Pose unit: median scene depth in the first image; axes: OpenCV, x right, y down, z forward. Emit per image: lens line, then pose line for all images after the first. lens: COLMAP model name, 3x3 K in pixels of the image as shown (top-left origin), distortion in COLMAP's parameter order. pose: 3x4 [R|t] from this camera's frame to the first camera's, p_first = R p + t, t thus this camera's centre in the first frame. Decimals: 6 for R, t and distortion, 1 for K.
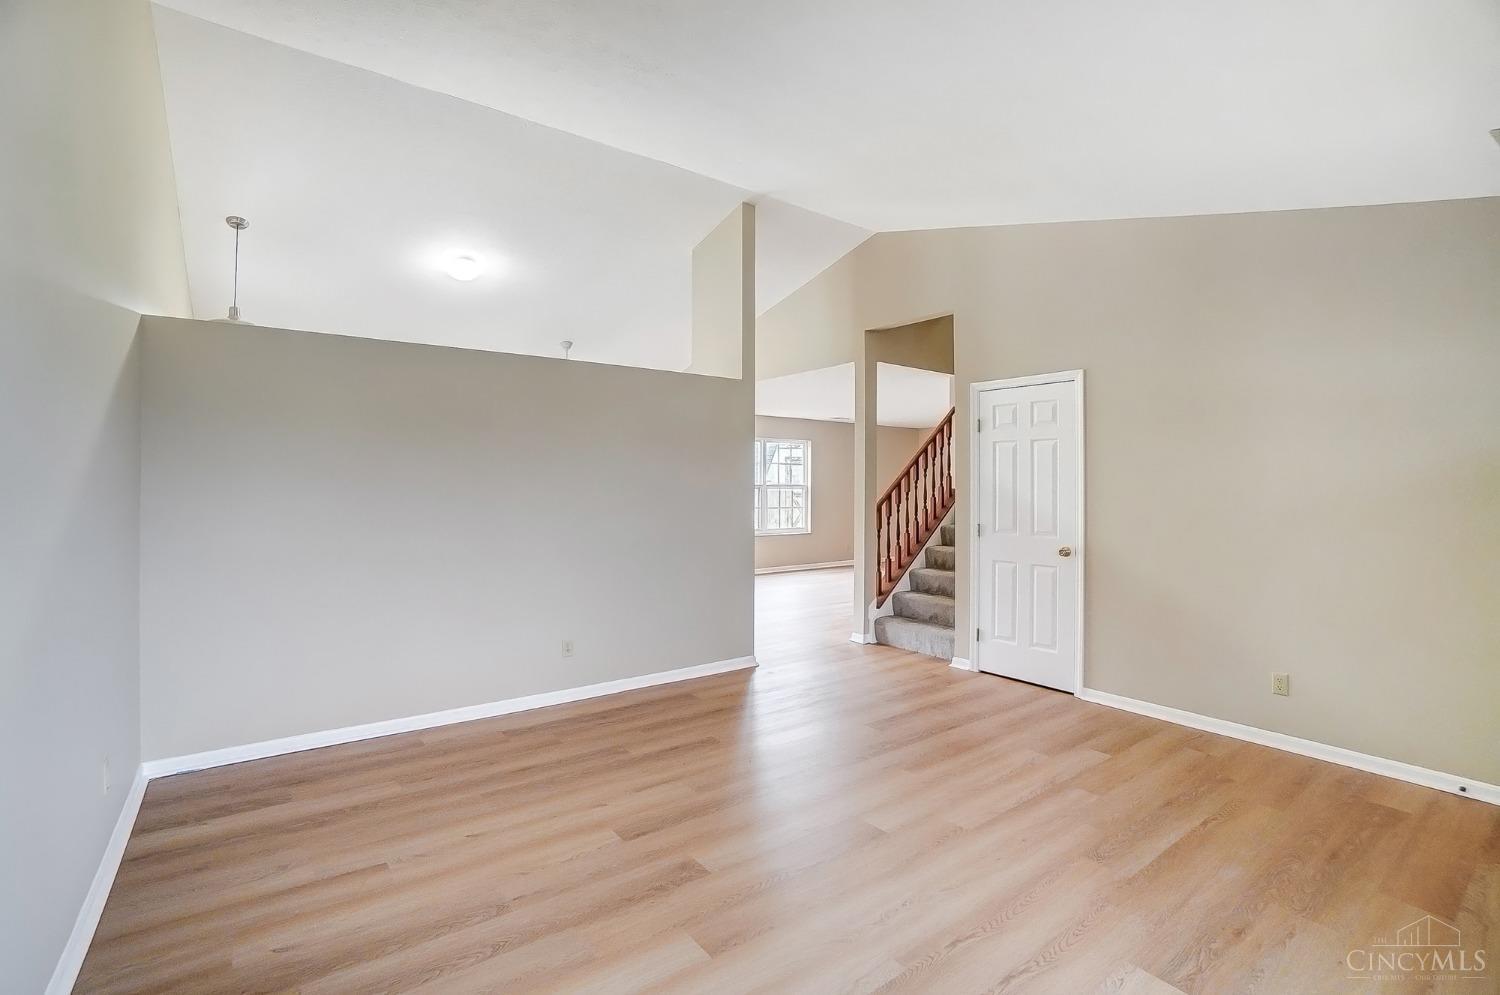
lens RADIAL K [[650.2, 0, 750.0], [0, 650.2, 497.5], [0, 0, 1]] dist [-0.032347, 0.000363]
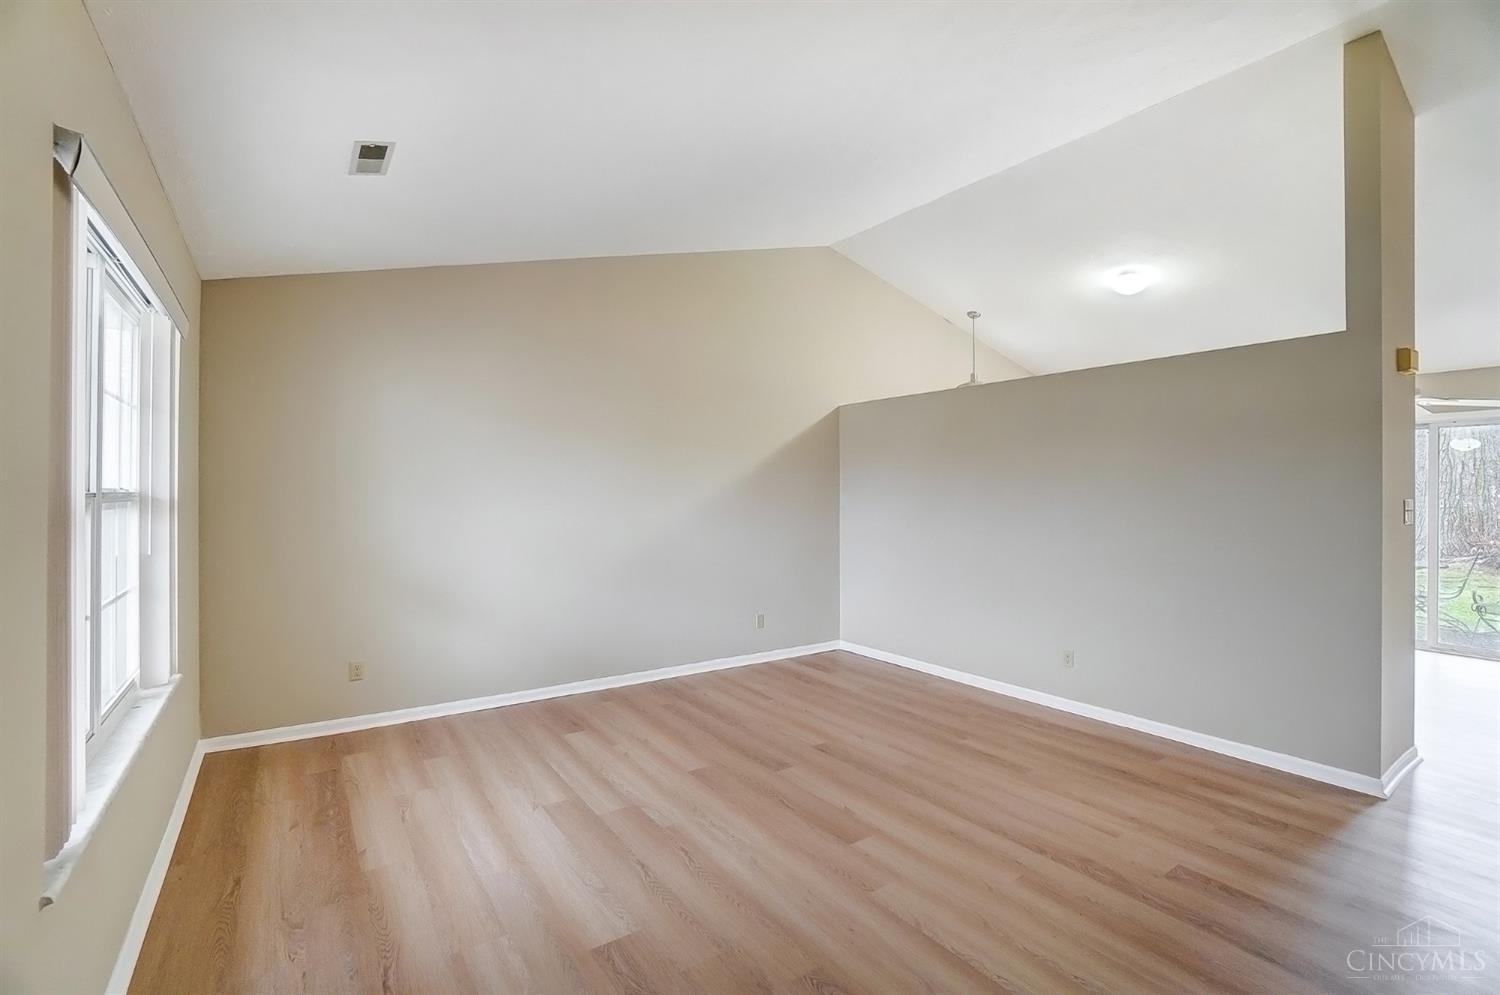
lens RADIAL K [[663.4, 0, 750.0], [0, 663.4, 497.5], [0, 0, 1]] dist [-0.001380, 0.000177]
pose [[-0.011741, -0.001434, -0.999930, 1.000125], [-0.011637, 0.999931, -0.001297, -0.012594], [0.999863, 0.011621, -0.011757, 0.681705]]
